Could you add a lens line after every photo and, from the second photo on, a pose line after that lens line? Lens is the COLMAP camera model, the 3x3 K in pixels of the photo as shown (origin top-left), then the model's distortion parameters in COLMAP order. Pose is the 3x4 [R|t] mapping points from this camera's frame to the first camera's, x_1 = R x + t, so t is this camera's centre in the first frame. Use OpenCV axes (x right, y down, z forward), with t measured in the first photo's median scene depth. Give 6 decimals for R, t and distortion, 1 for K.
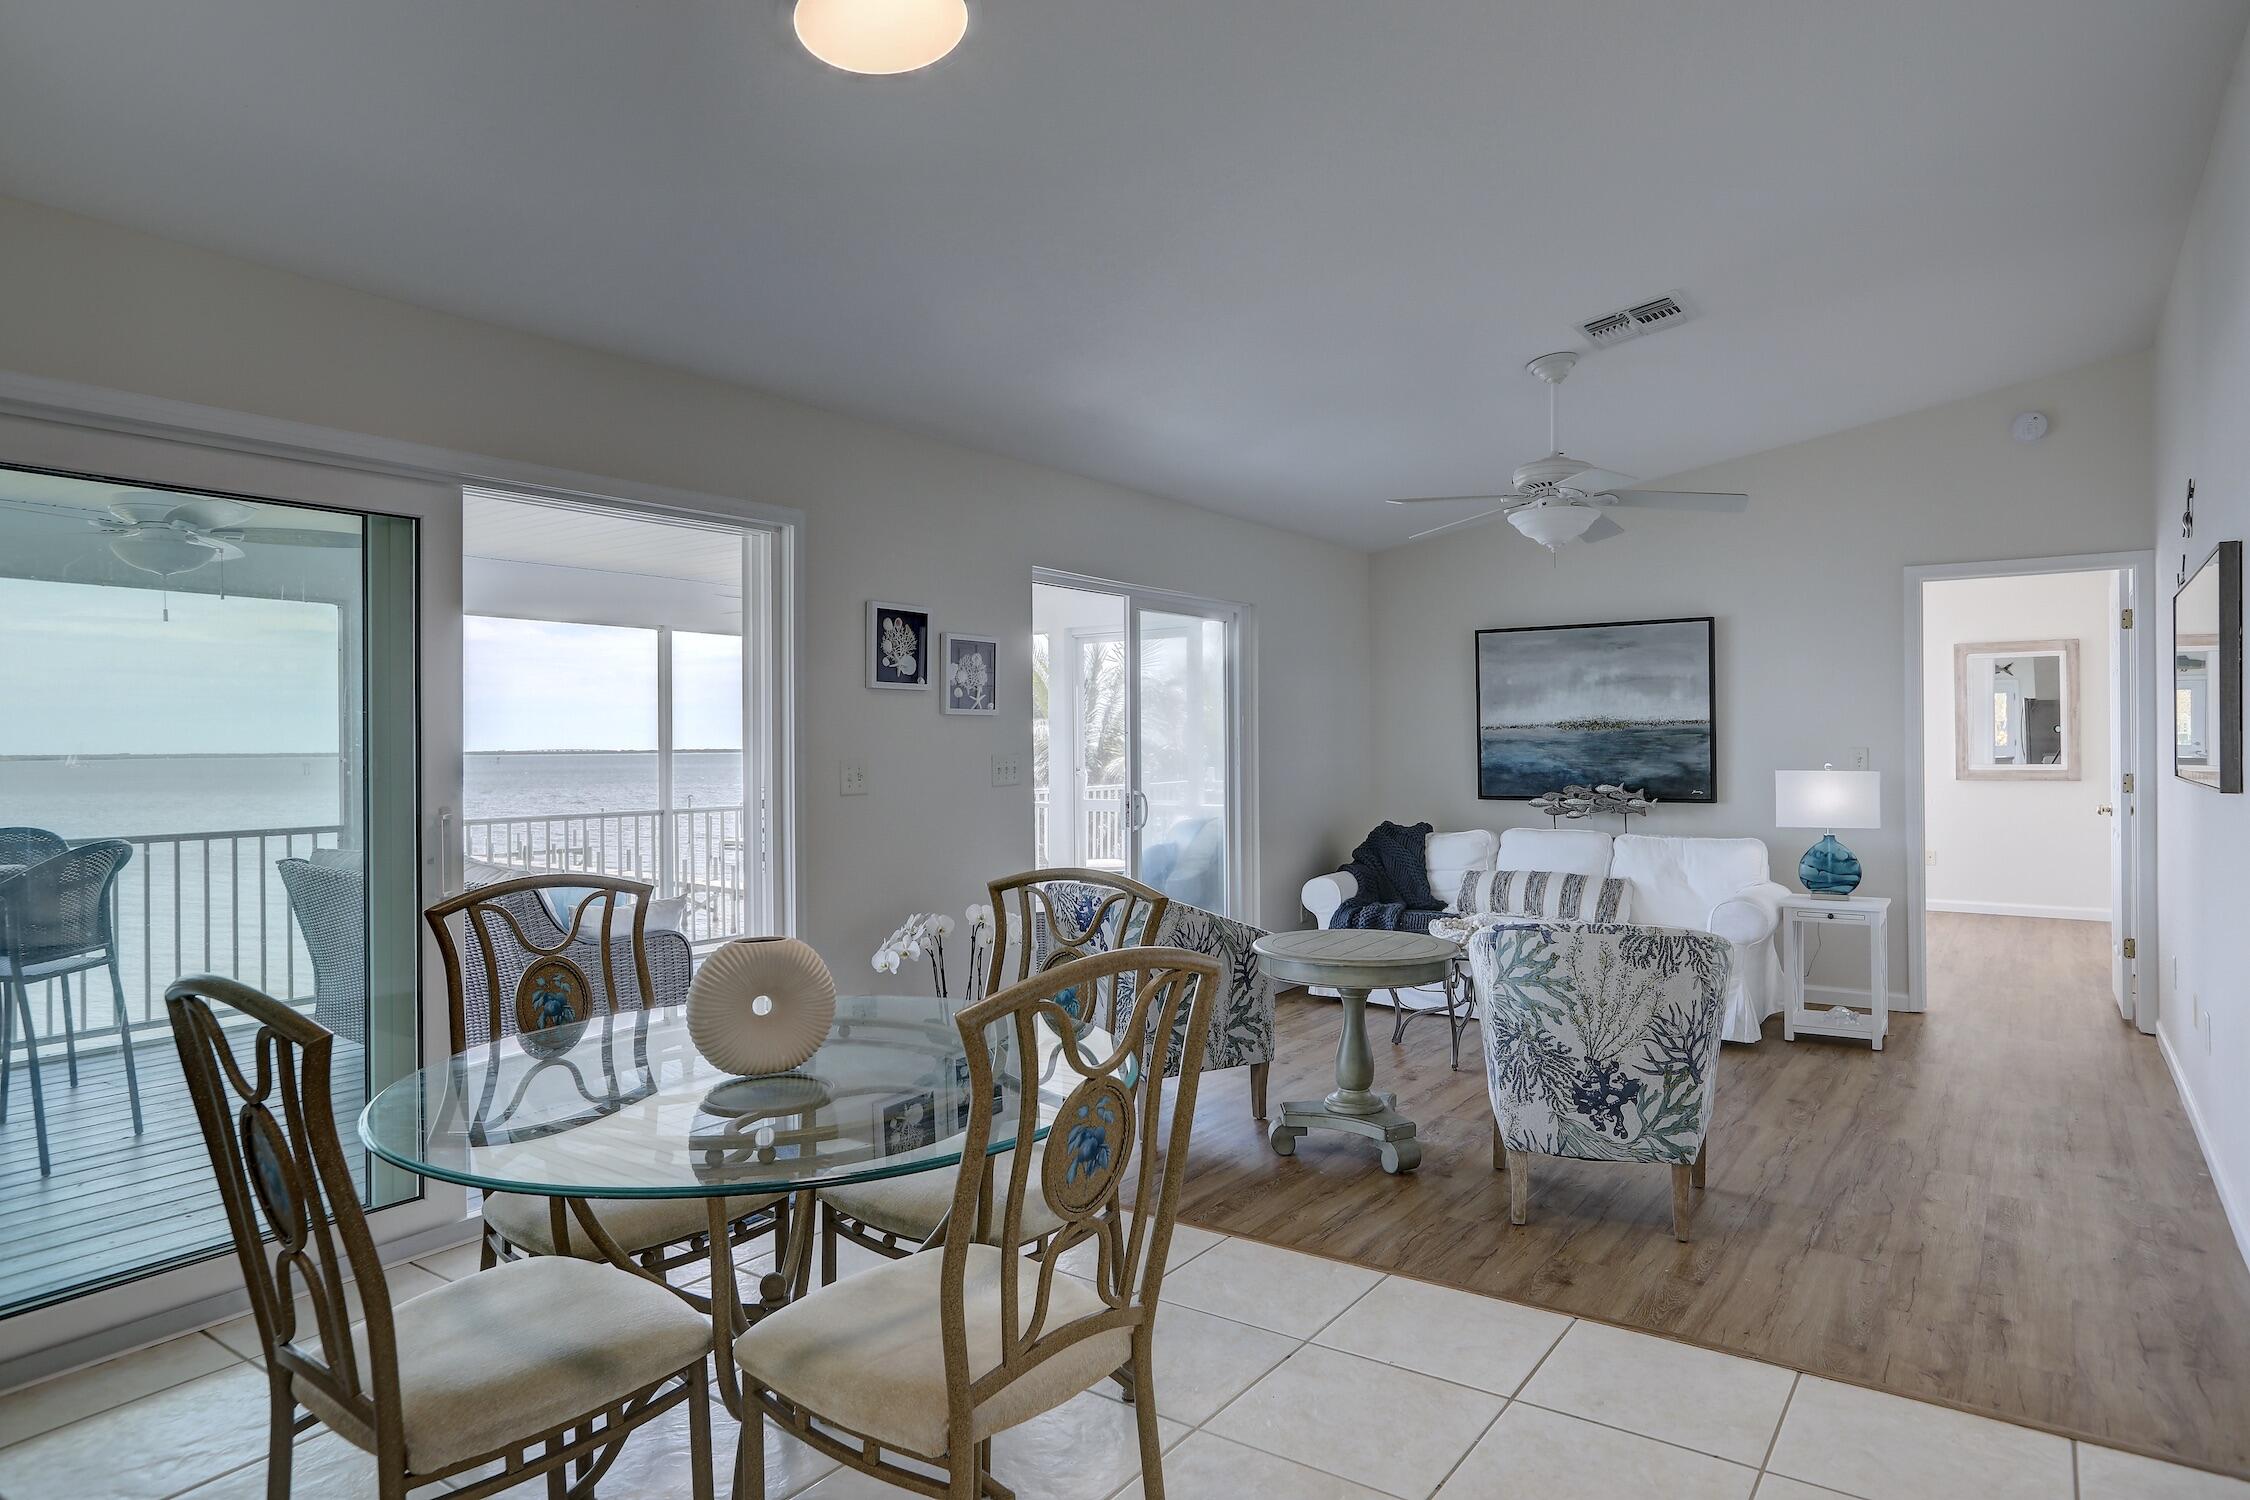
lens RADIAL K [[1366.9, 0, 1125.7], [0, 1366.9, 745.5], [0, 0, 1]] dist [-0.007073, 0.001828]
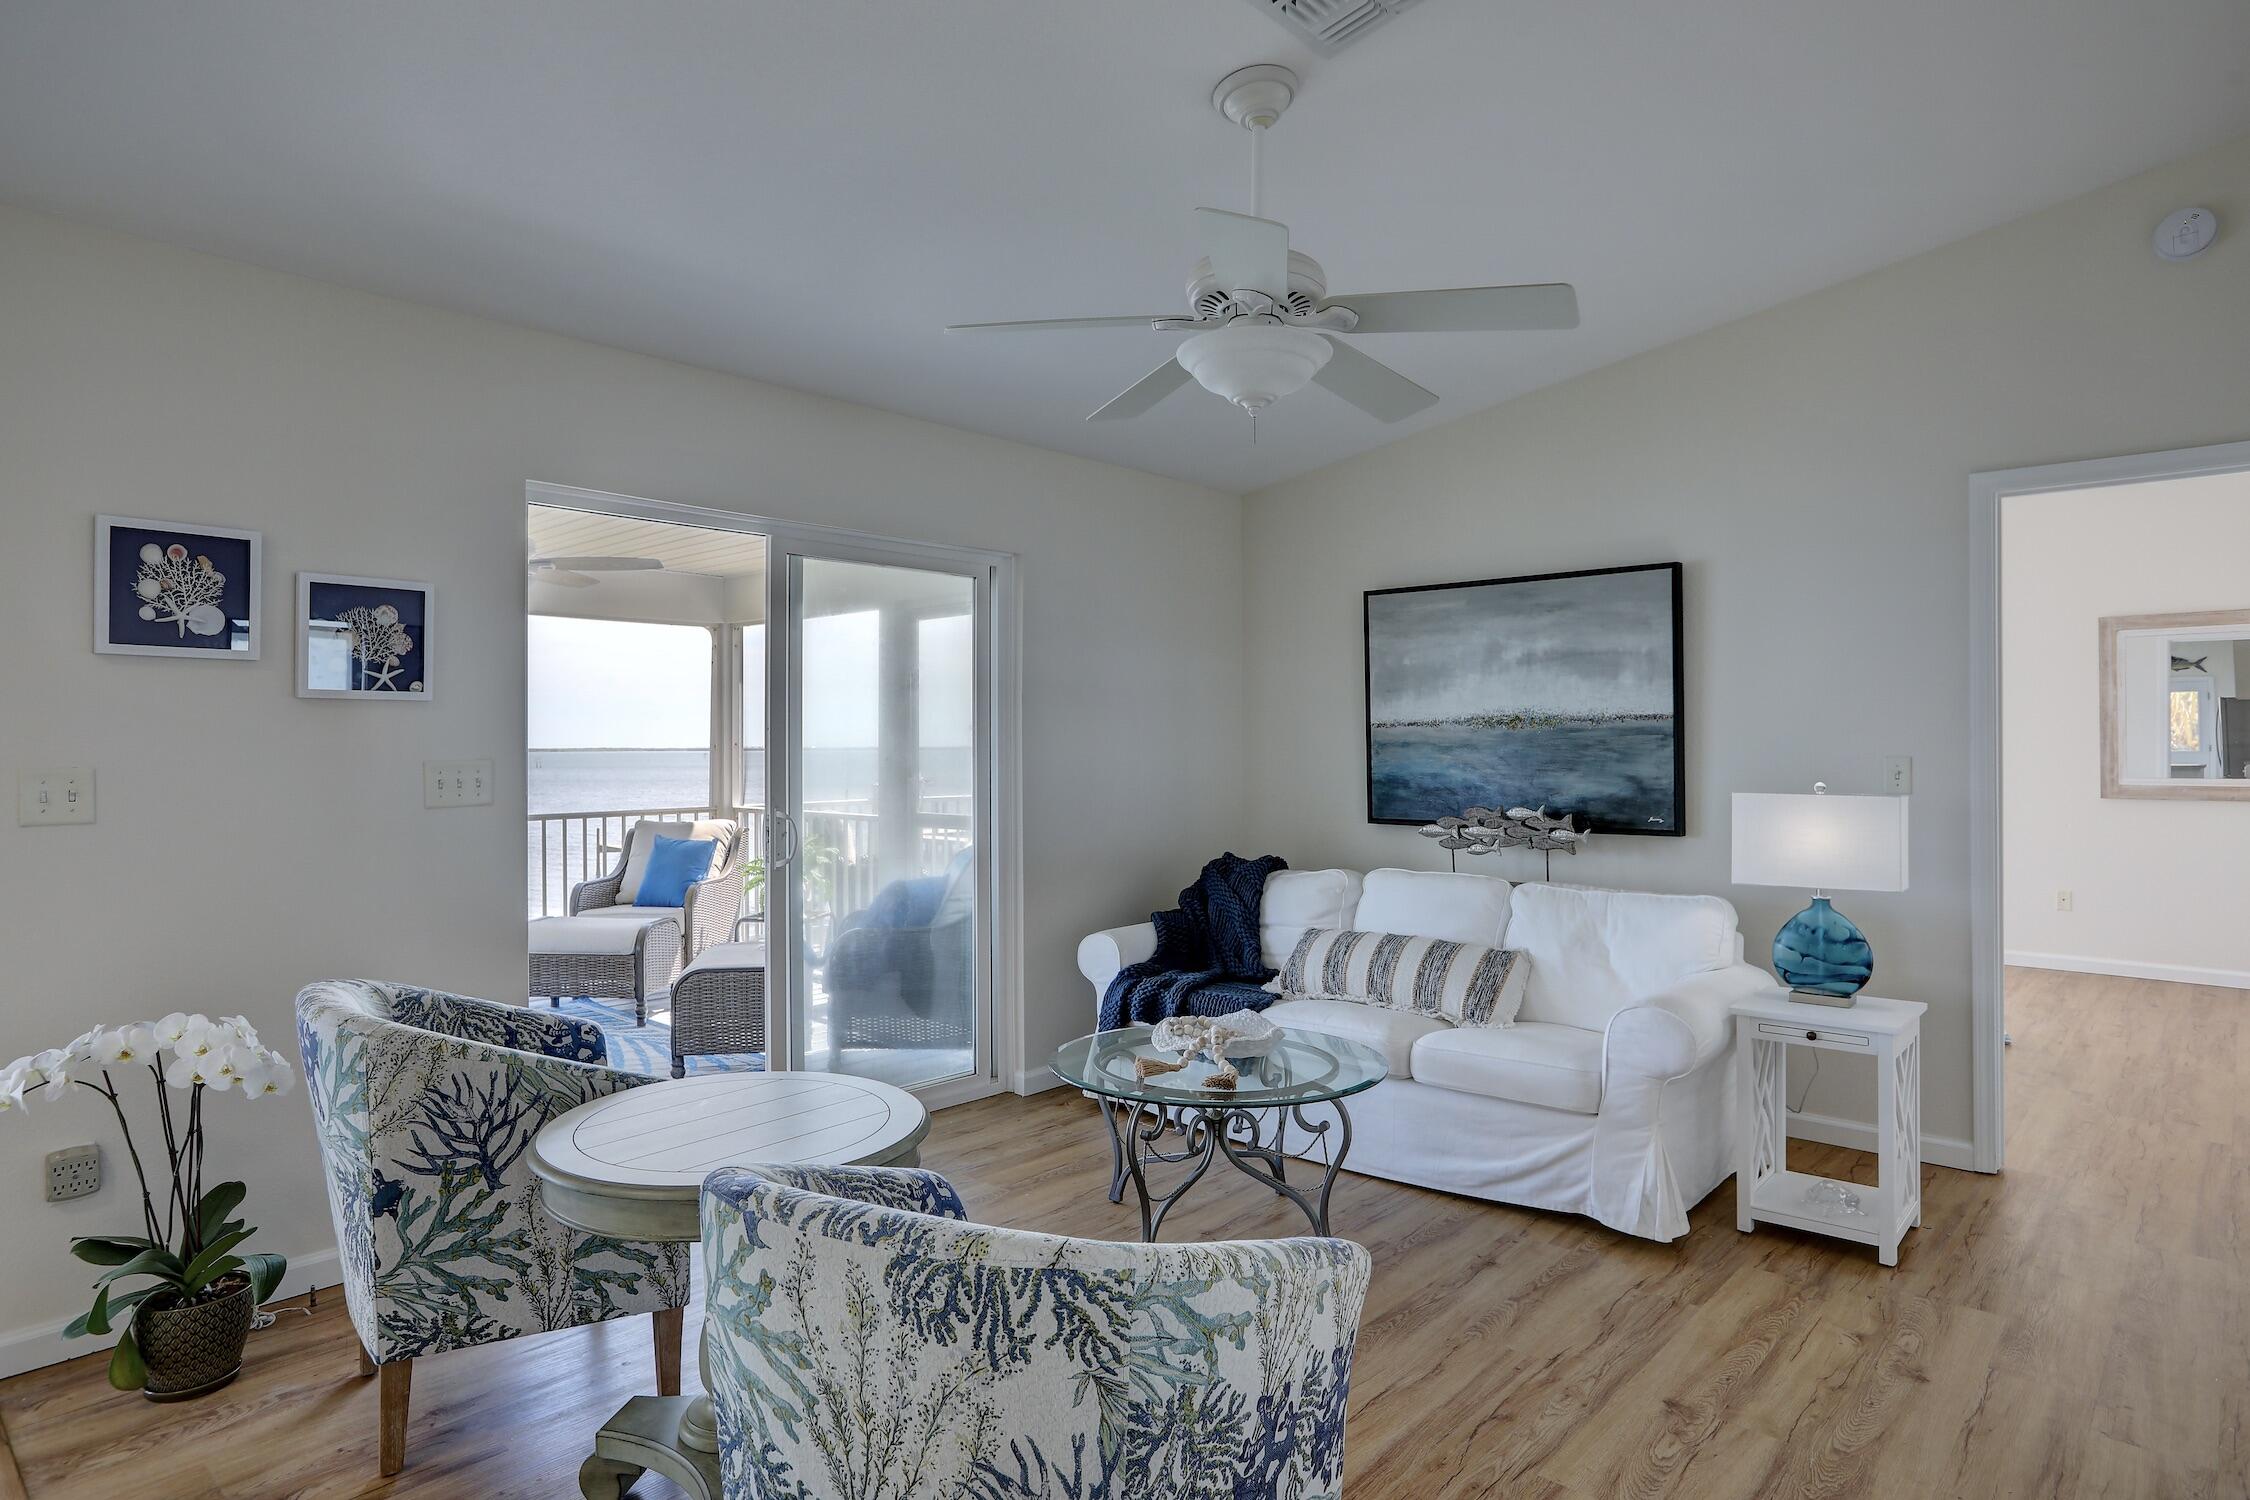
lens RADIAL K [[1270.6, 0, 1121.9], [0, 1270.6, 748.1], [0, 0, 1]] dist [-0.019062, 0.007877]
pose [[0.990070, 0.005162, -0.140479, 0.254632], [-0.004952, 0.999986, 0.001845, -0.001600], [0.140486, -0.001131, 0.990082, 0.351418]]
